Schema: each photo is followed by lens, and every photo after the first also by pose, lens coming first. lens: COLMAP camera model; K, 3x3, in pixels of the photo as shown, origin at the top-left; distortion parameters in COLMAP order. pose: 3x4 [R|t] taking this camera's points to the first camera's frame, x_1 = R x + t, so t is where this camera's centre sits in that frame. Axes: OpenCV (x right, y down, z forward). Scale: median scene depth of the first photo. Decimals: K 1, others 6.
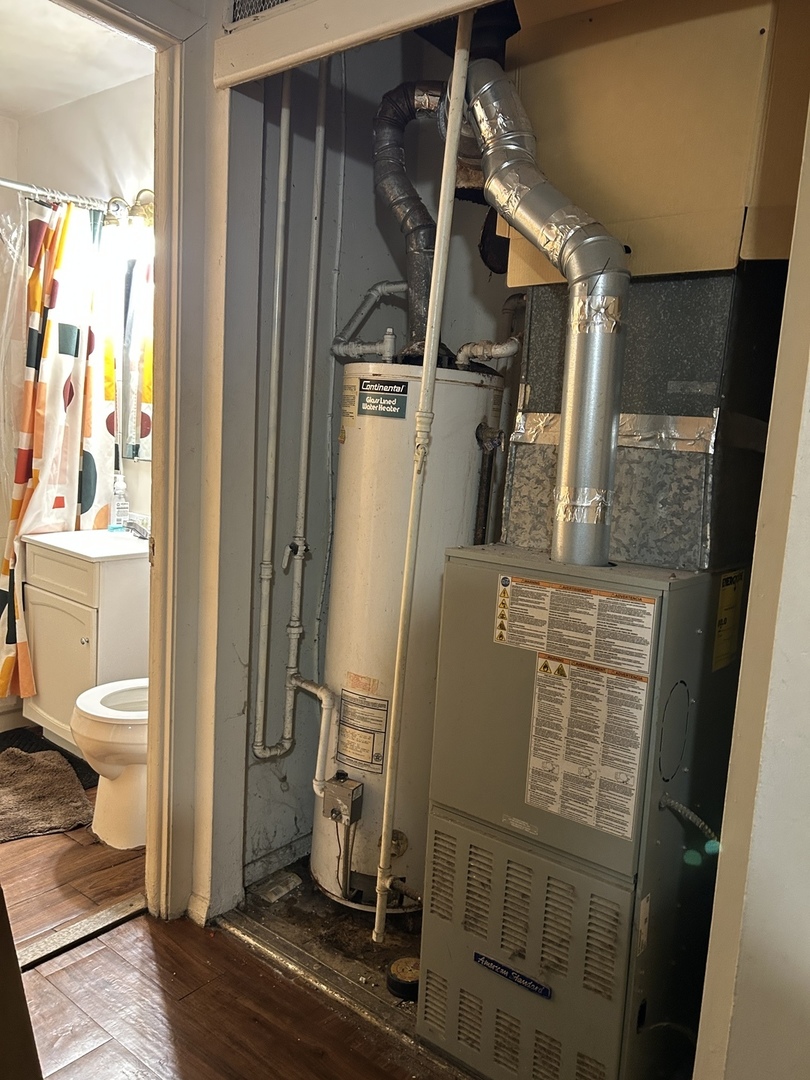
lens RADIAL K [[818.3, 0, 404.2], [0, 818.3, 542.2], [0, 0, 1]] dist [0.011713, 0.010712]
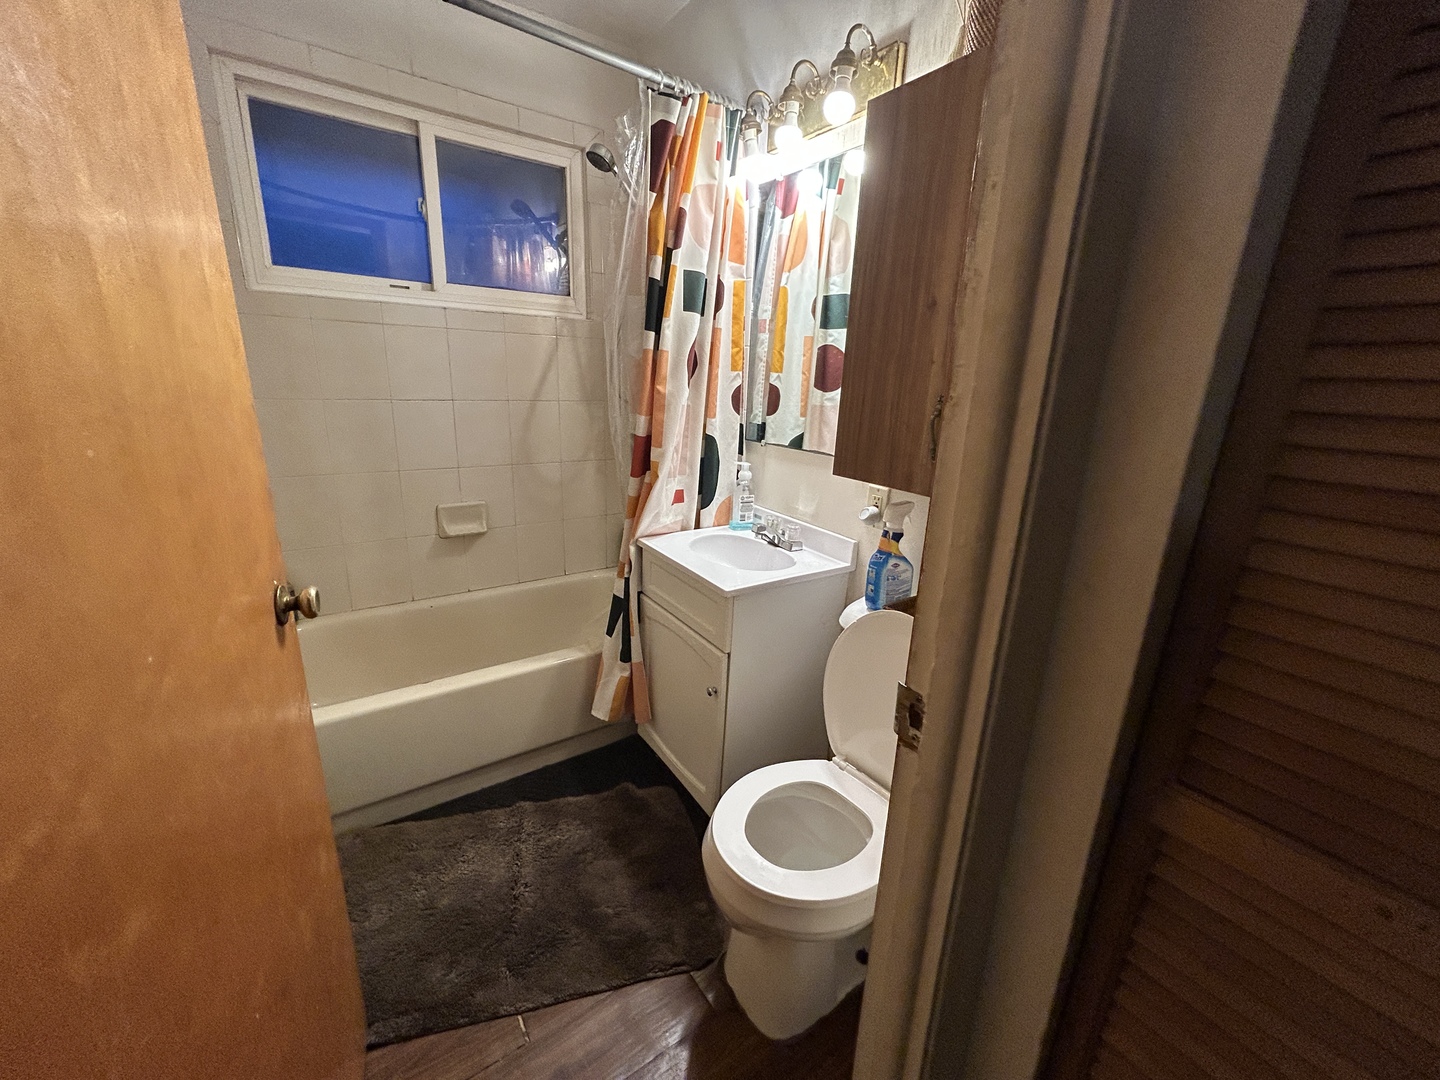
lens RADIAL K [[574.4, 0, 718.0], [0, 574.4, 535.2], [0, 0, 1]] dist [-0.001517, -0.000119]
pose [[0.957646, 0.057326, -0.282184, -0.222056], [-0.023605, 0.992313, 0.121481, -0.085392], [0.286979, -0.109674, 0.951638, 0.465011]]
